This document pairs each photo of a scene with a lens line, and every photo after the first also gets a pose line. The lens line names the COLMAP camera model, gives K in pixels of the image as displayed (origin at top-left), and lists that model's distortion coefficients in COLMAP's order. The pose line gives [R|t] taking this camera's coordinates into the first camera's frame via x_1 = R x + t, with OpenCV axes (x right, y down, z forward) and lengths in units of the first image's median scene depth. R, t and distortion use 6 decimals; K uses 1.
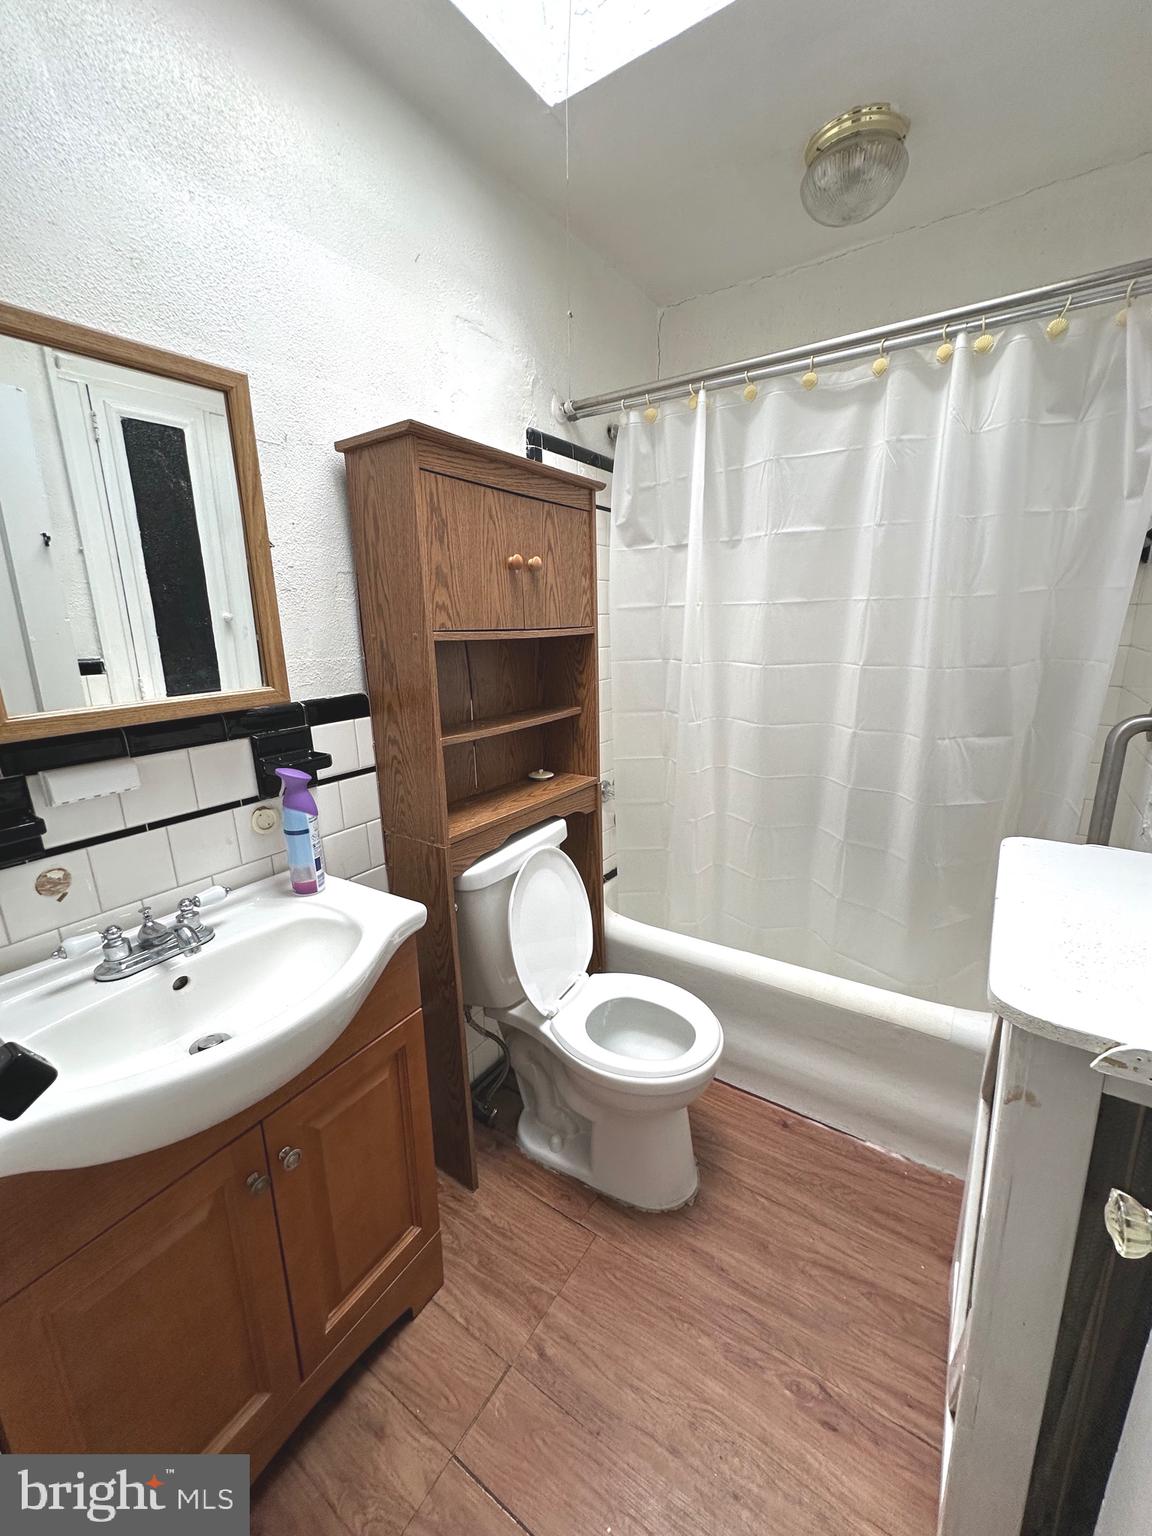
lens RADIAL K [[617.8, 0, 576.0], [0, 617.8, 769.0], [0, 0, 1]] dist [-0.000946, 0.000692]
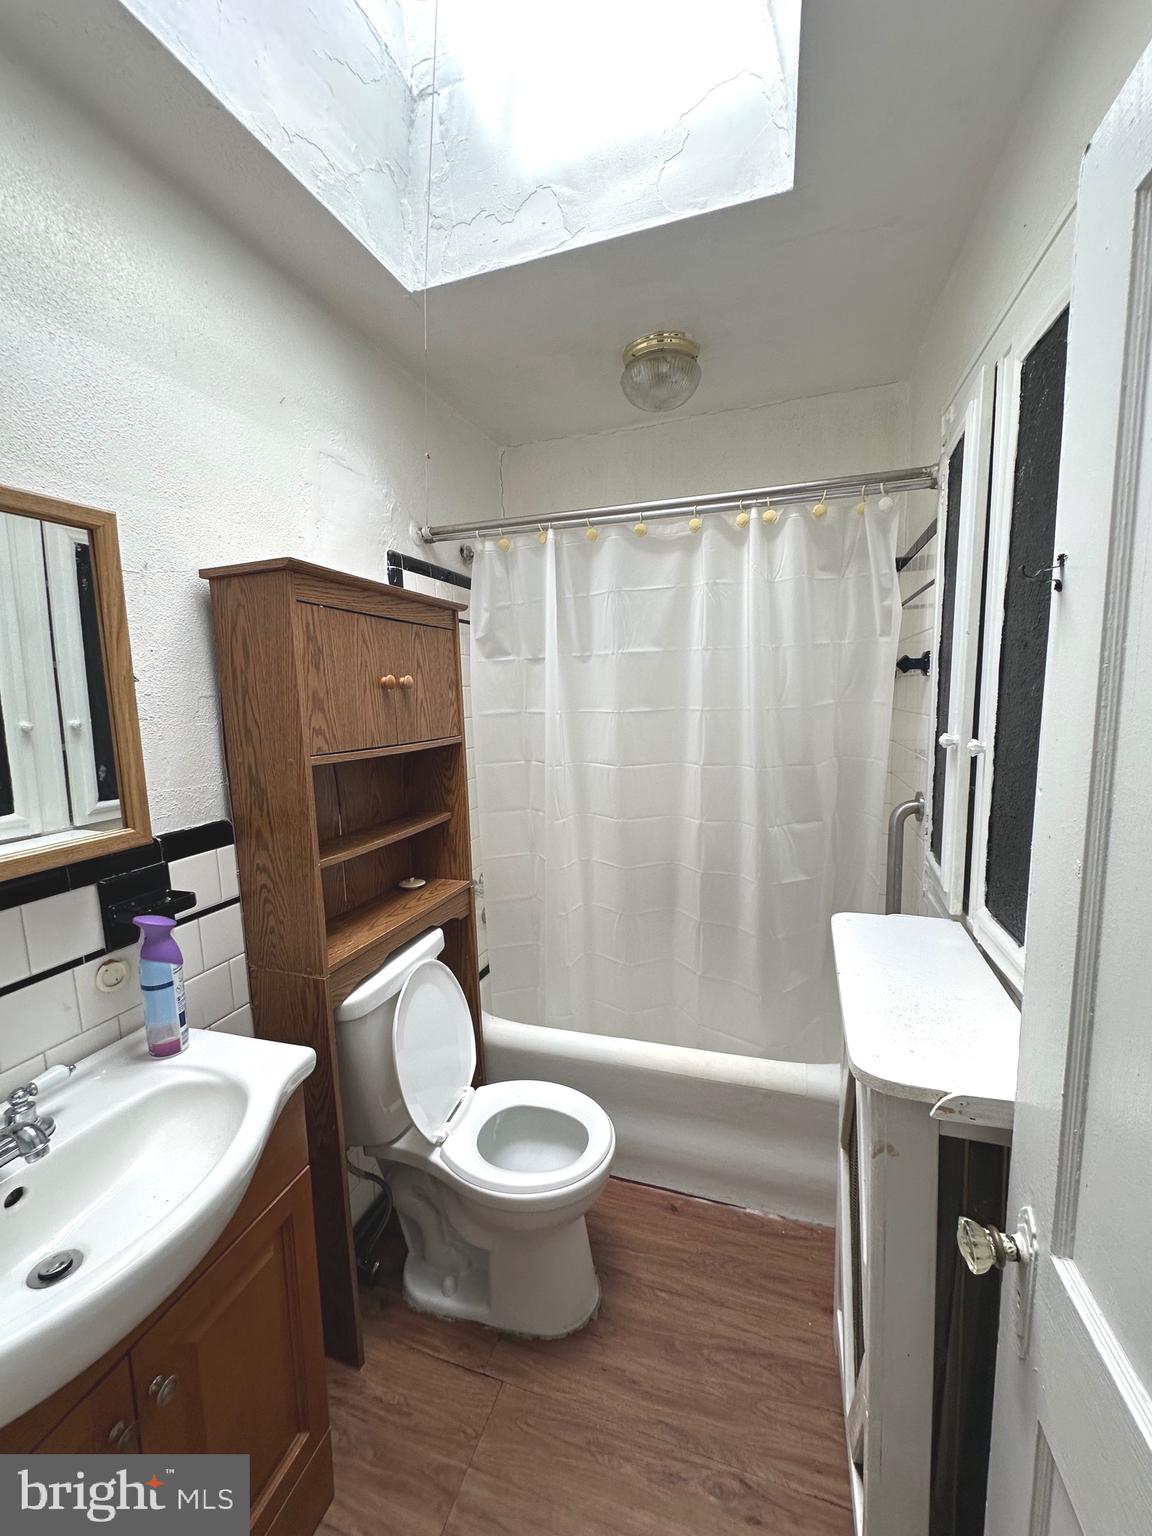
lens RADIAL K [[617.8, 0, 578.7], [0, 617.8, 768.3], [0, 0, 1]] dist [-0.000946, 0.000692]
pose [[0.964215, -0.038083, 0.262372, -0.069750], [0.070189, 0.990986, -0.114103, -0.054737], [-0.255662, 0.128436, 0.958197, -0.048373]]
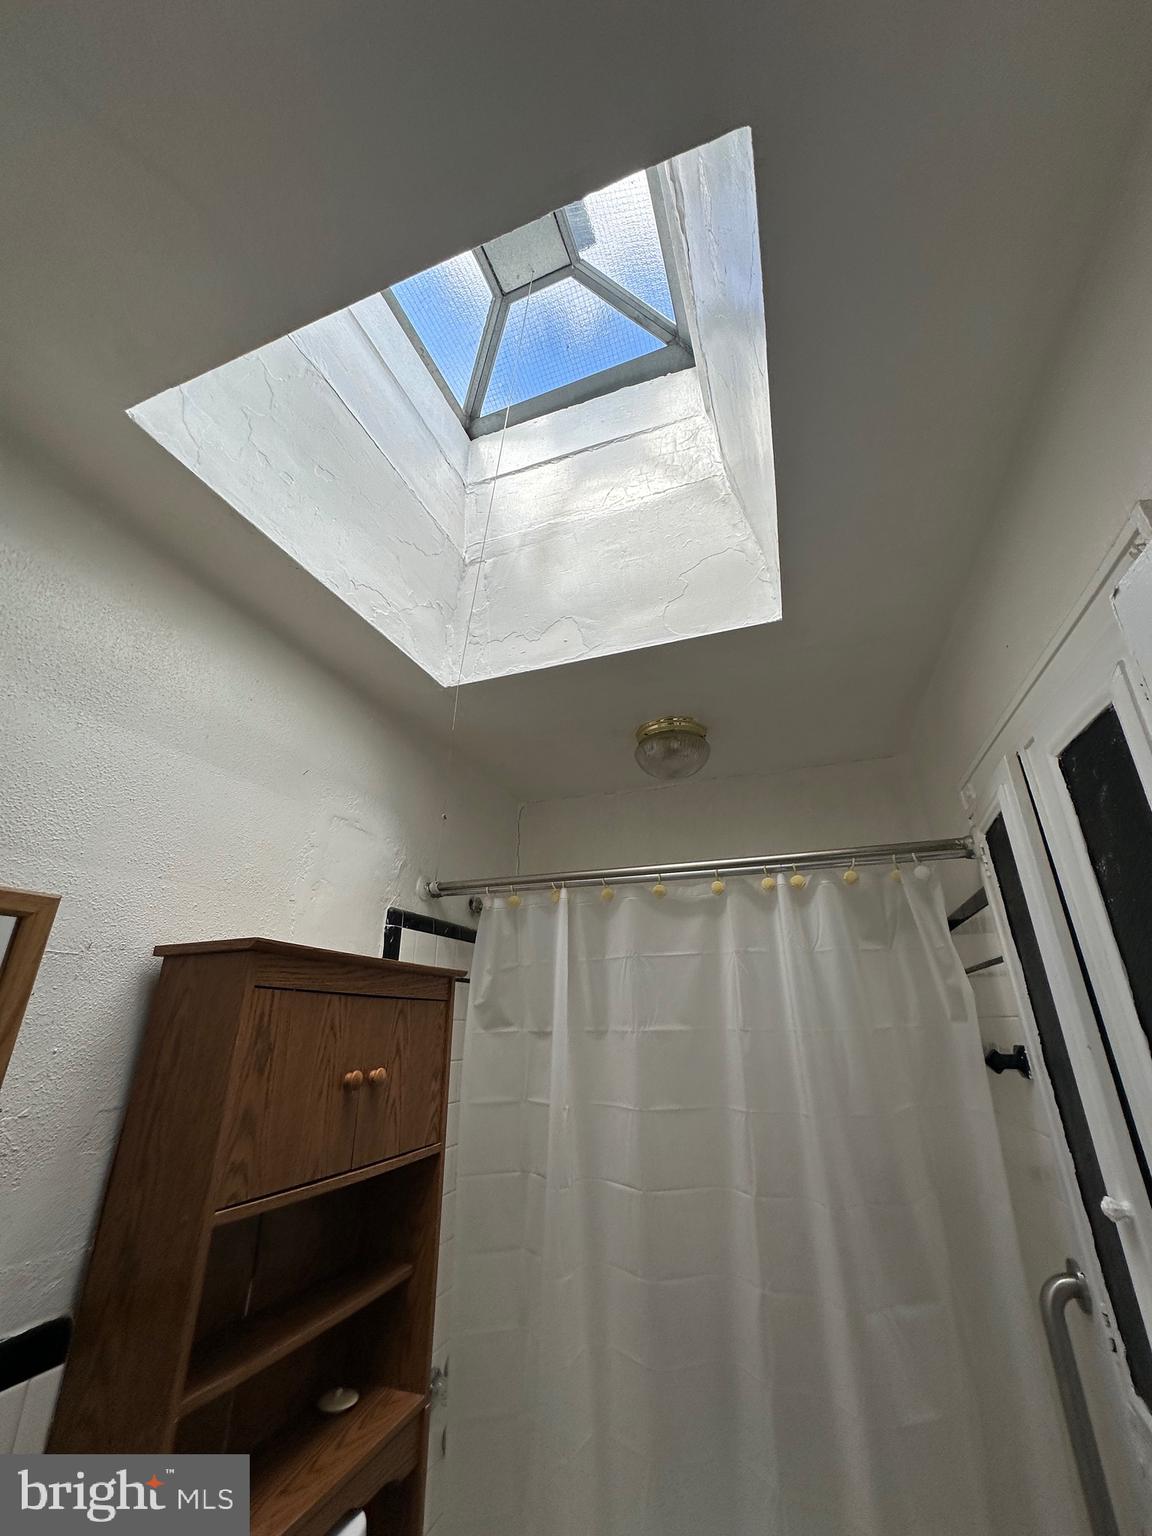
lens RADIAL K [[617.8, 0, 578.5], [0, 617.8, 763.0], [0, 0, 1]] dist [-0.000946, 0.000692]
pose [[0.969798, 0.107288, 0.219046, -0.033625], [0.045512, 0.802693, -0.594654, -0.175694], [-0.239626, 0.586663, 0.773567, 0.045097]]
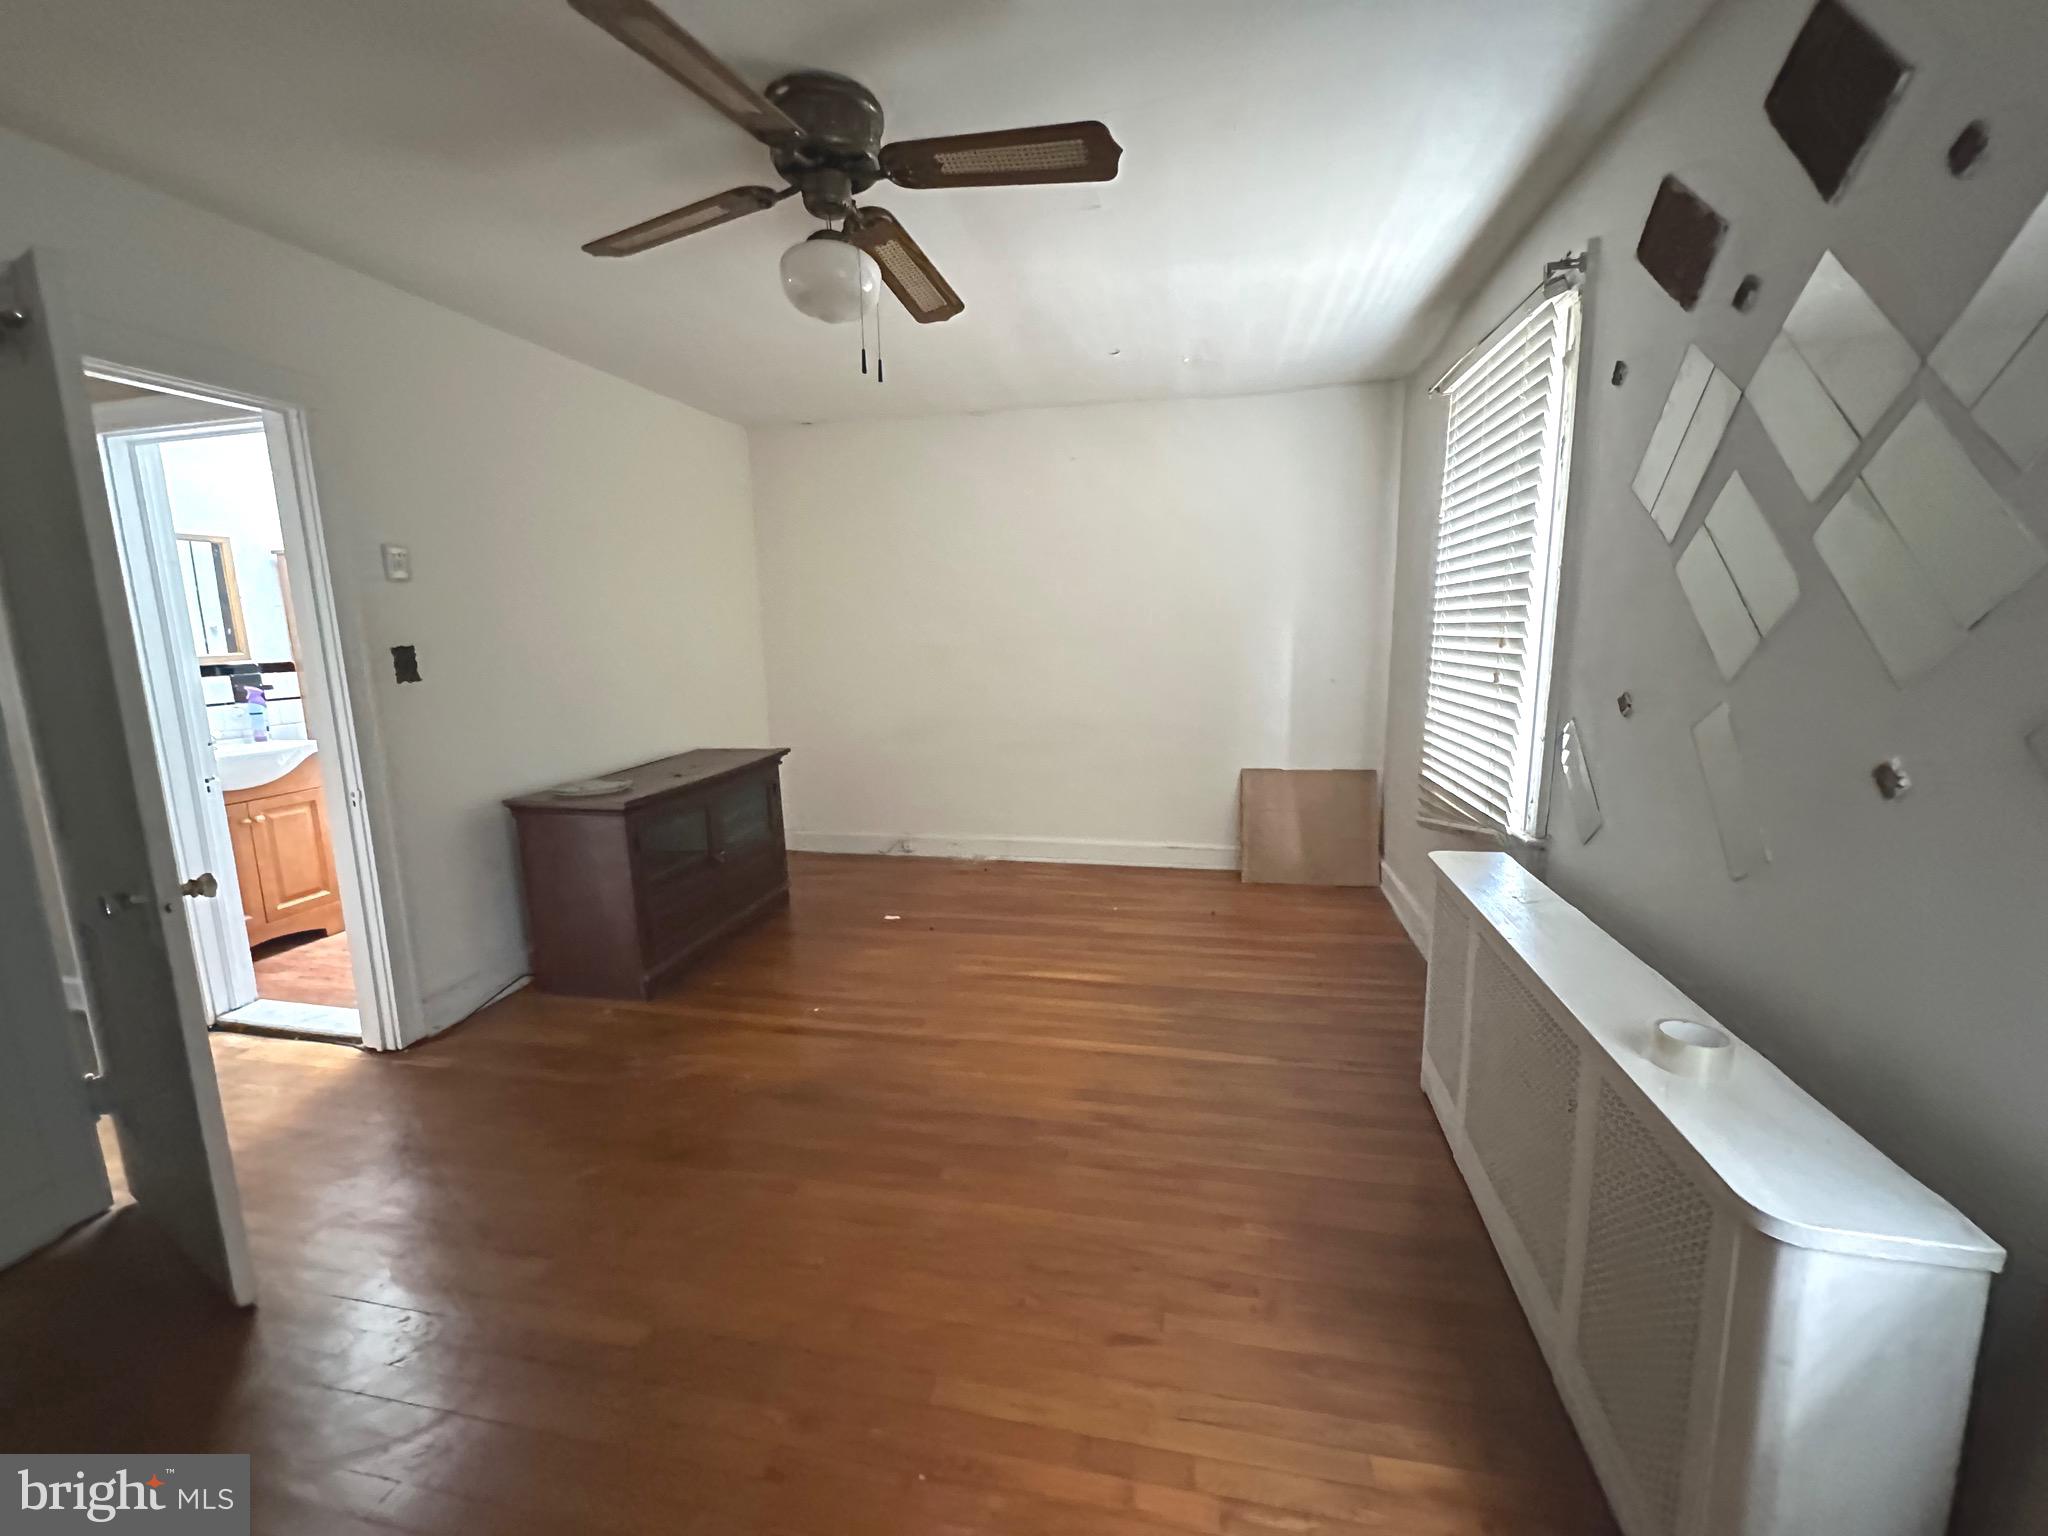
lens RADIAL K [[823.8, 0, 1025.2], [0, 823.8, 766.0], [0, 0, 1]] dist [-0.000946, 0.000692]
pose [[0.931373, -0.062603, 0.358643, 0.955140], [0.093038, 0.993322, -0.068225, 0.654841], [-0.351977, 0.096911, 0.930978, -2.456705]]
